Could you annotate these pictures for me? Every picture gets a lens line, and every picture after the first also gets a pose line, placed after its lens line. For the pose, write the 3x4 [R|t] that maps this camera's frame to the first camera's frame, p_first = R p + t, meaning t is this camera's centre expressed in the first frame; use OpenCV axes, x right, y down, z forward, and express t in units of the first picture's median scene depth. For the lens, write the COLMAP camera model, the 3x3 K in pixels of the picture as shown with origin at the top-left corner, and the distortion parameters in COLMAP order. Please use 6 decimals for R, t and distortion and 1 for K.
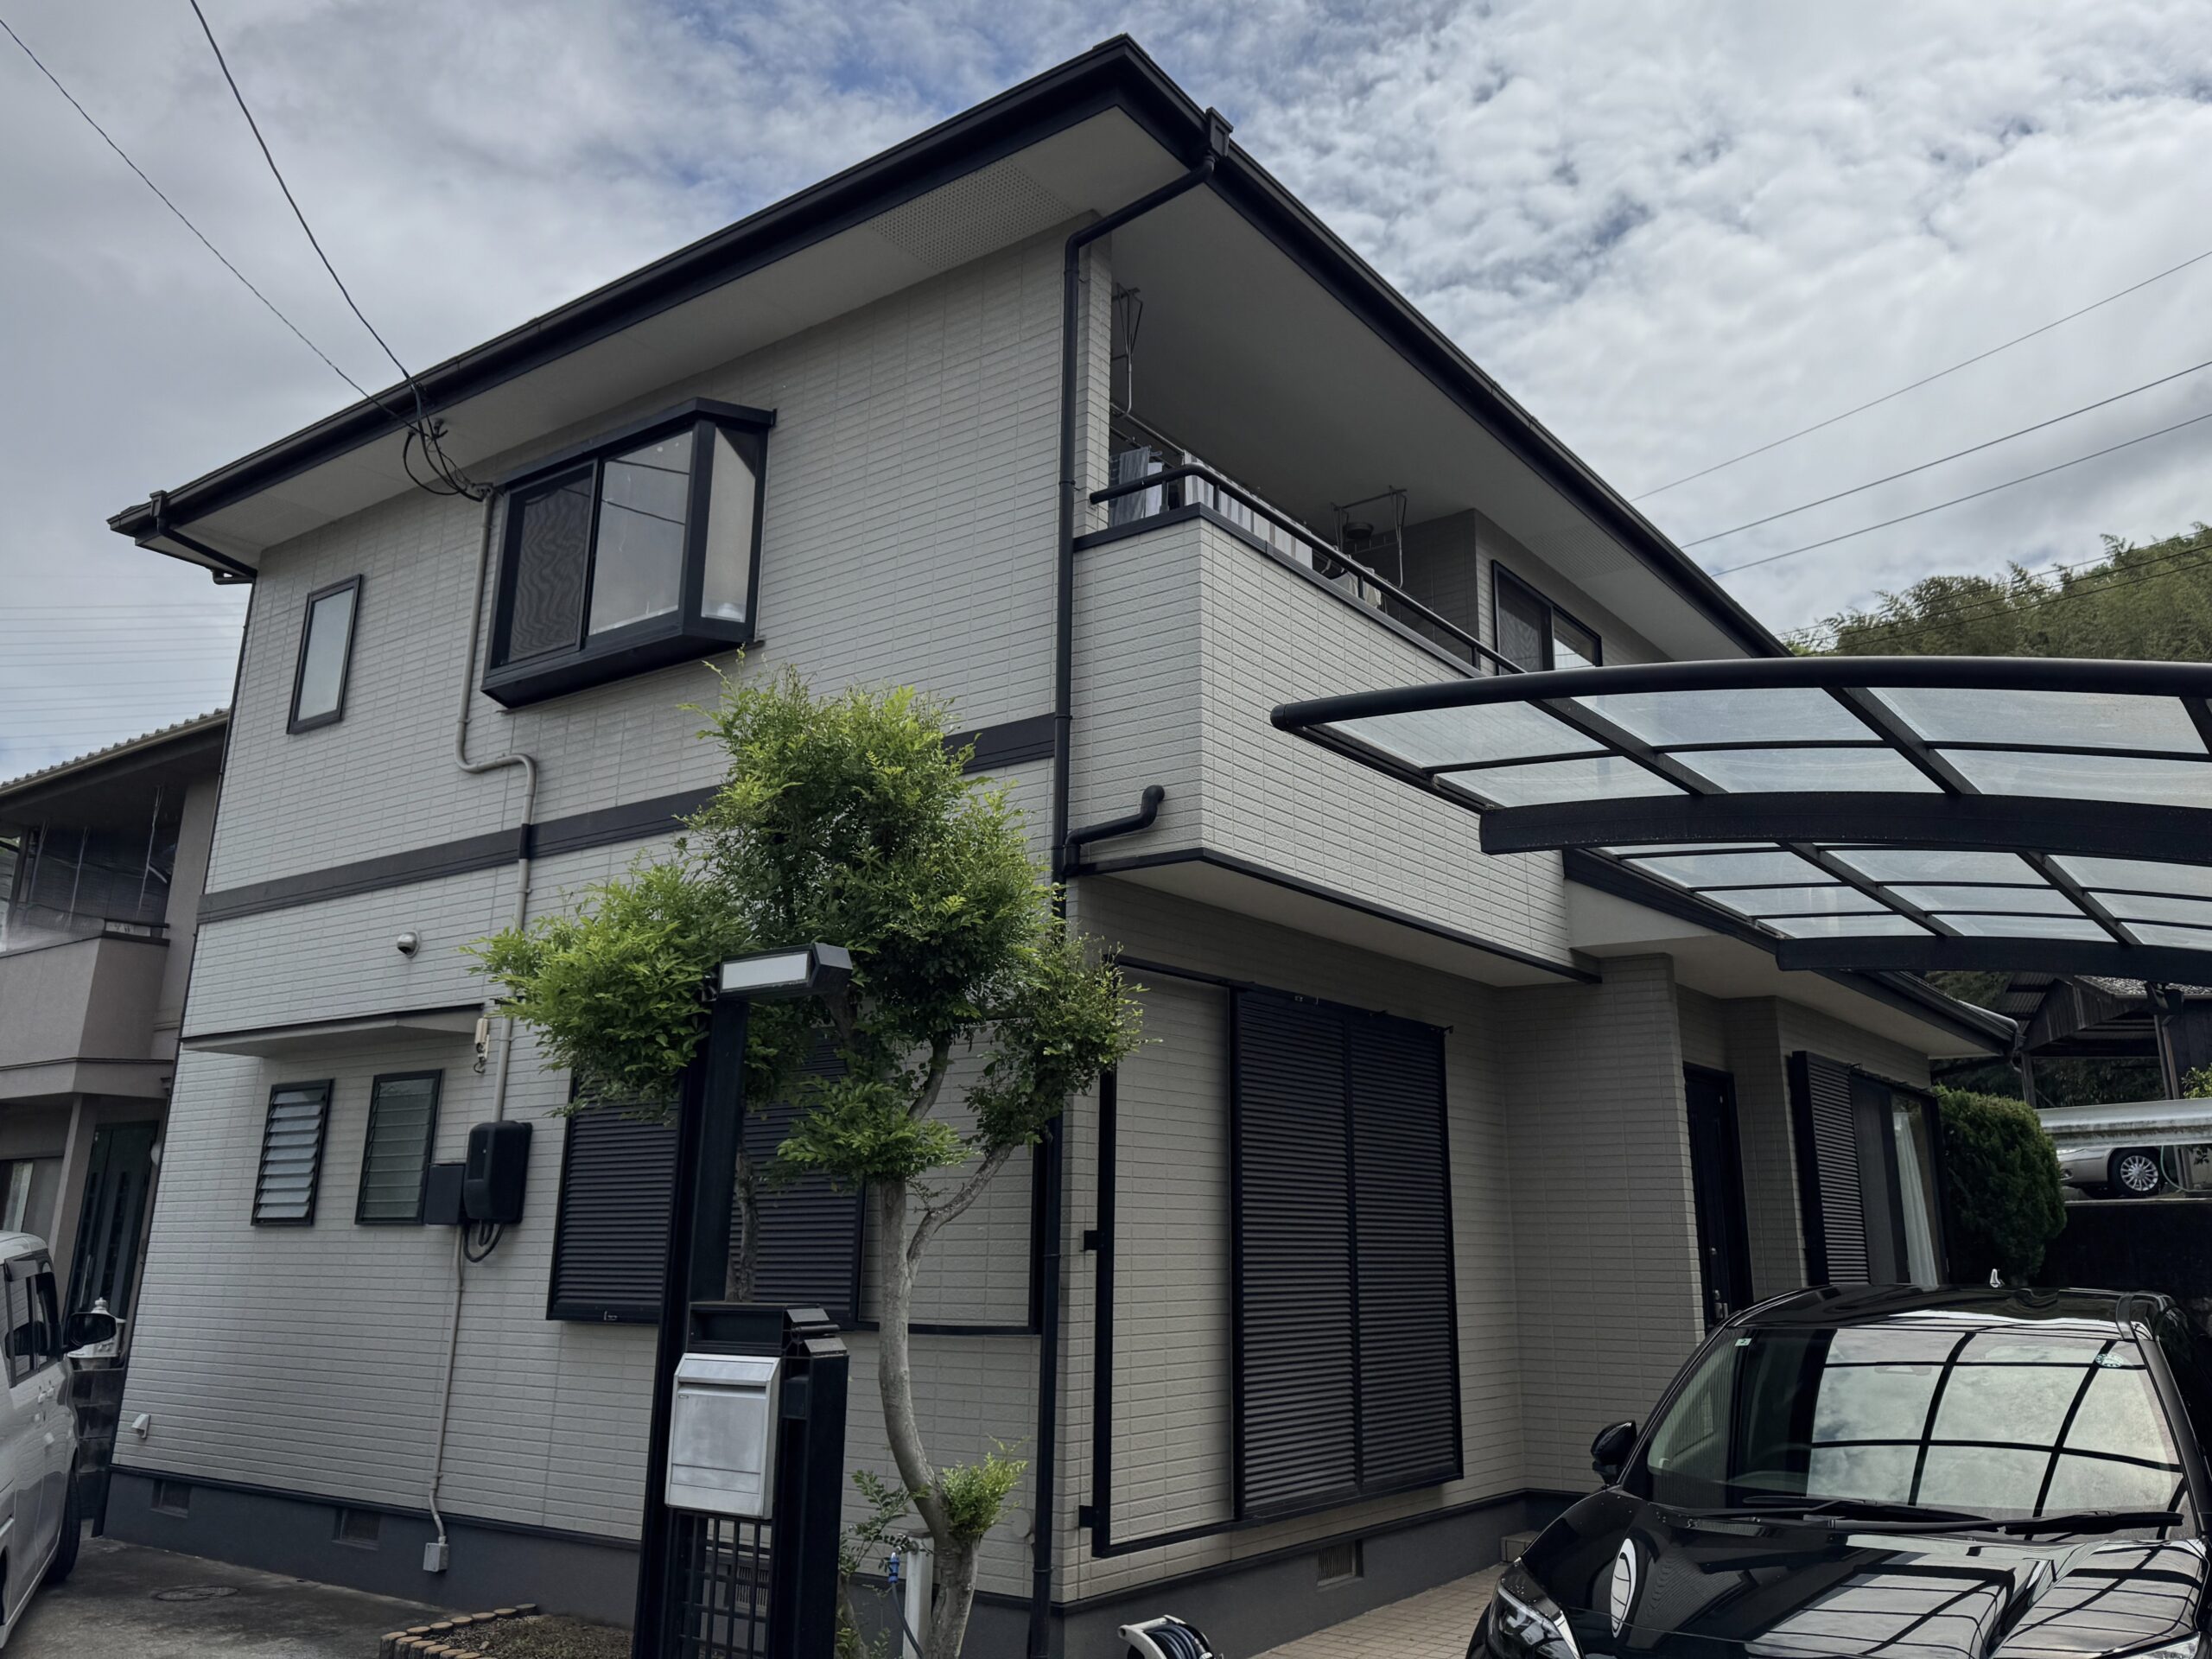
lens RADIAL K [[1726.4, 0, 1156.3], [0, 1726.4, 729.5], [0, 0, 1]] dist [0.109105, -0.155129]
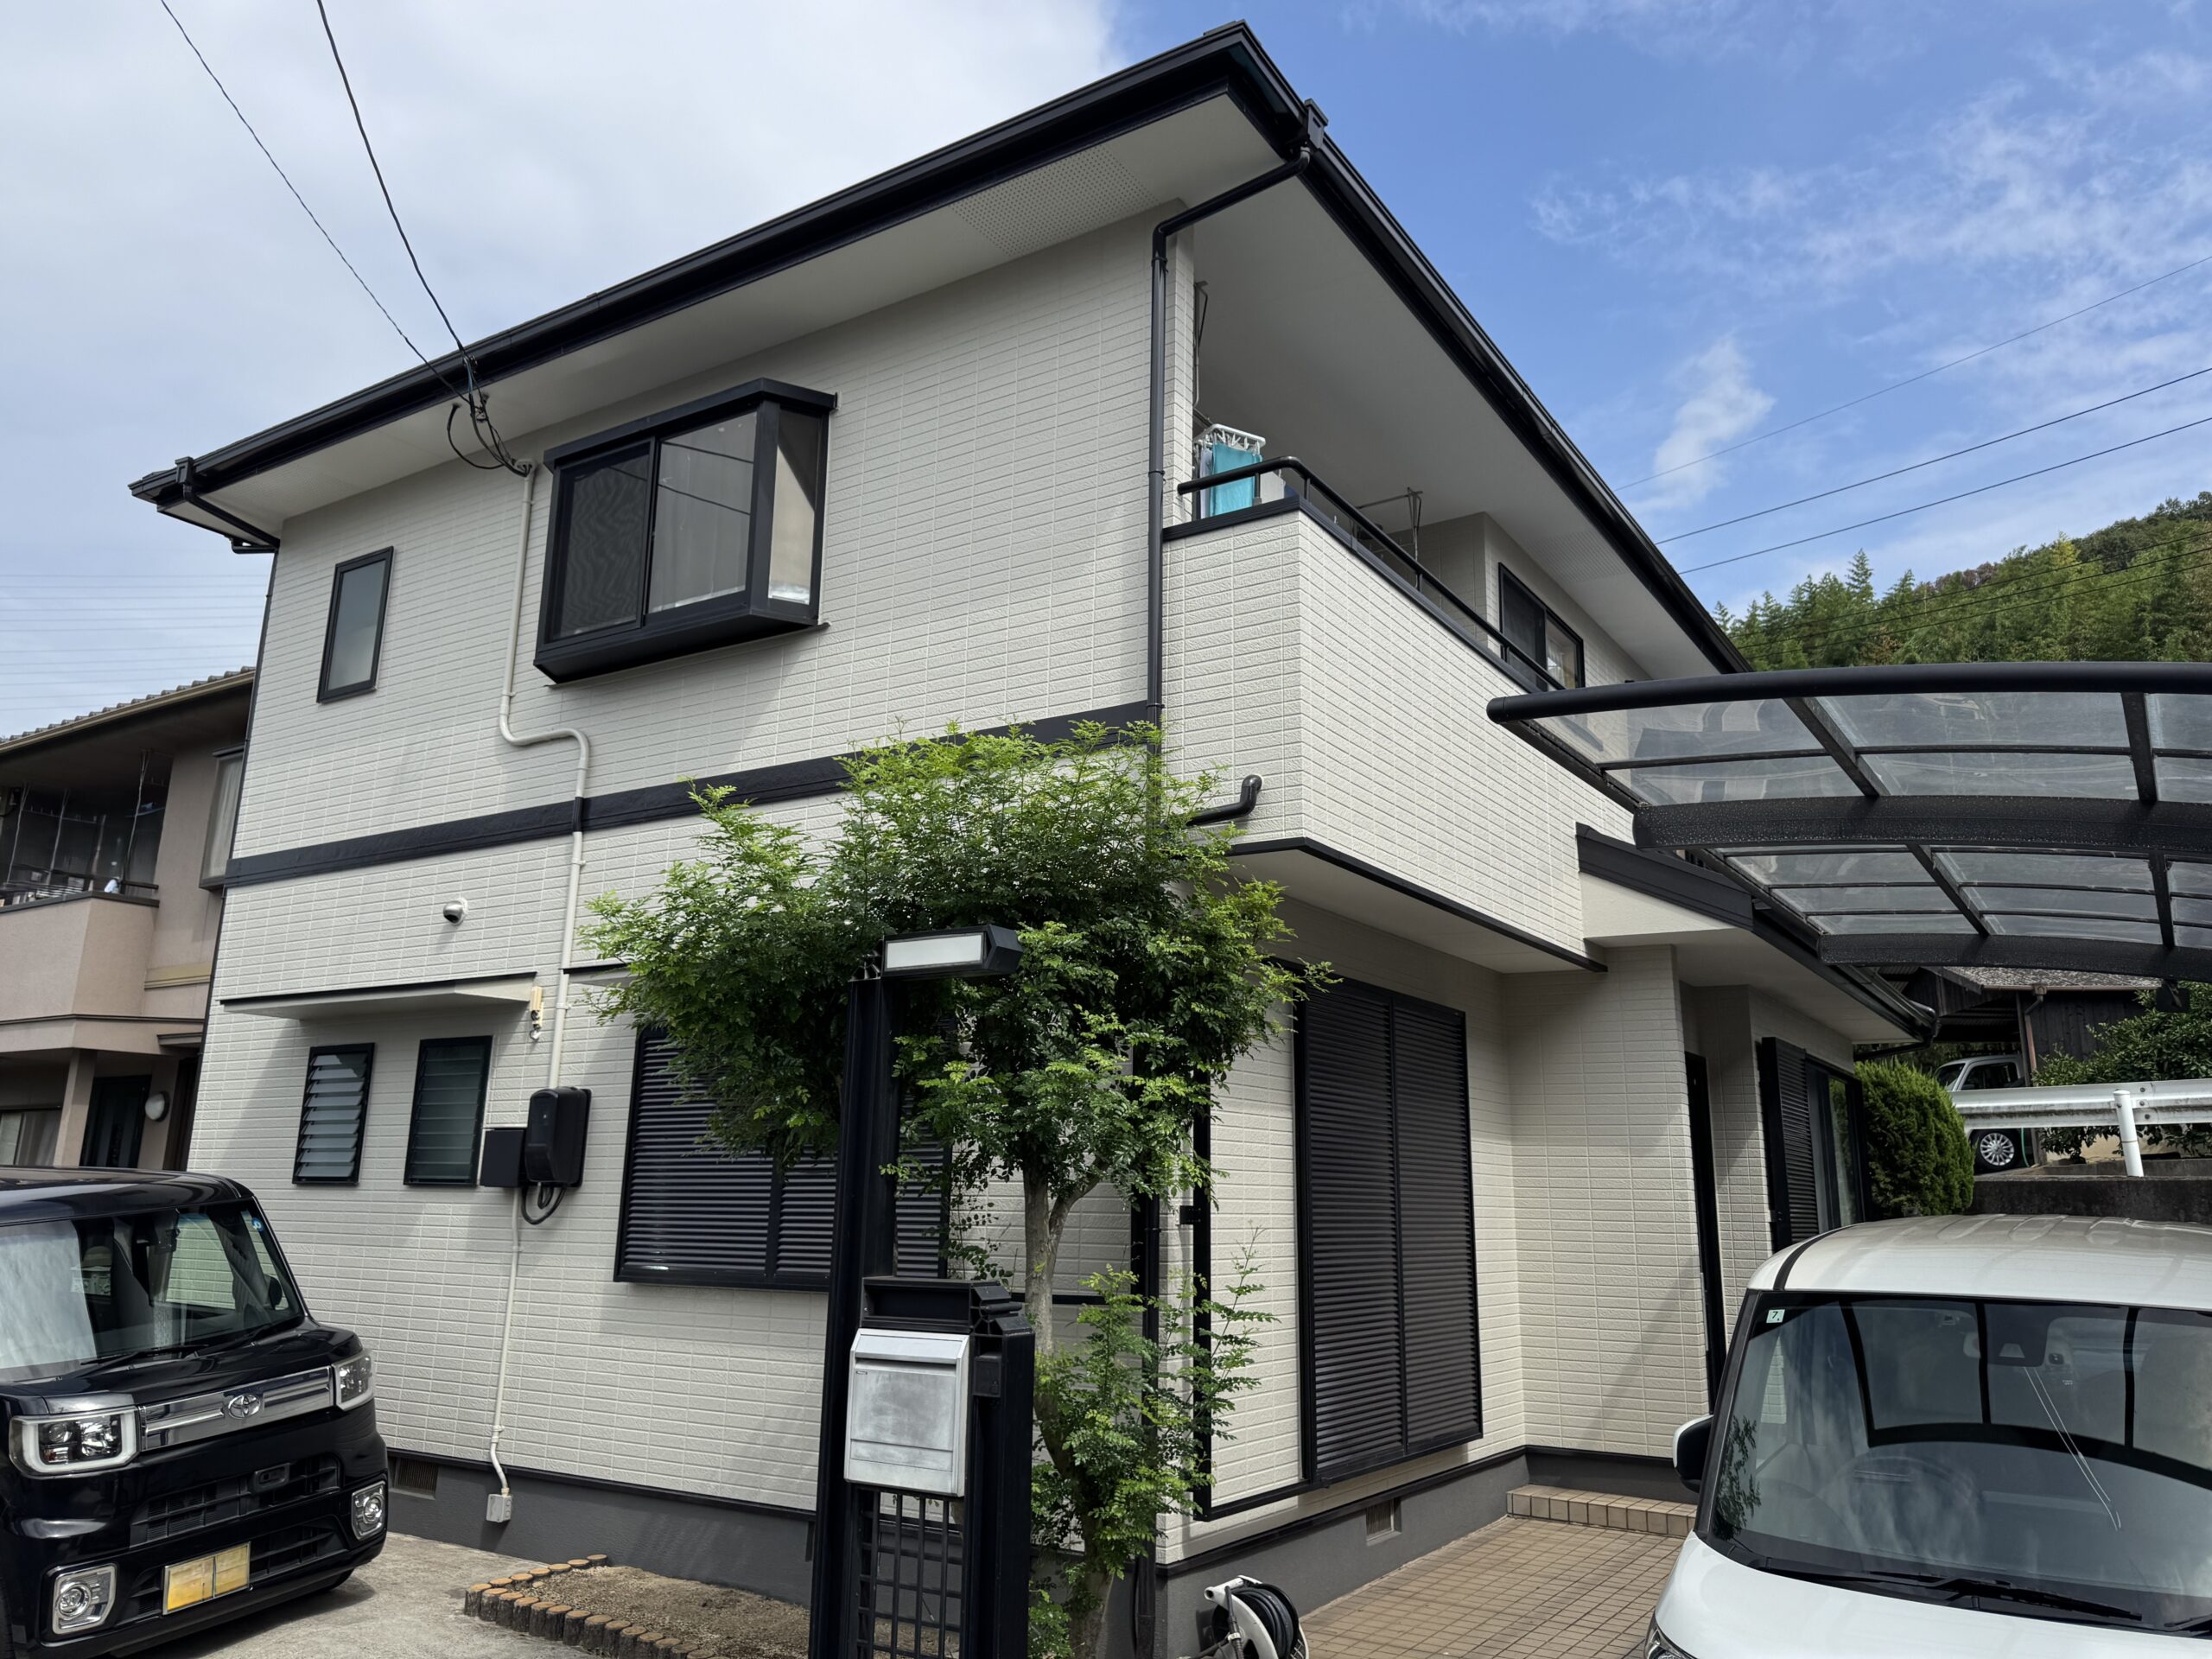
lens RADIAL K [[1610.4, 0, 1107.3], [0, 1610.4, 790.6], [0, 0, 1]] dist [0.131231, -0.201090]
pose [[0.998848, 0.021989, 0.042645, -0.099945], [-0.023794, 0.998823, 0.042273, 0.002753], [-0.041666, -0.043239, 0.998196, 0.042643]]
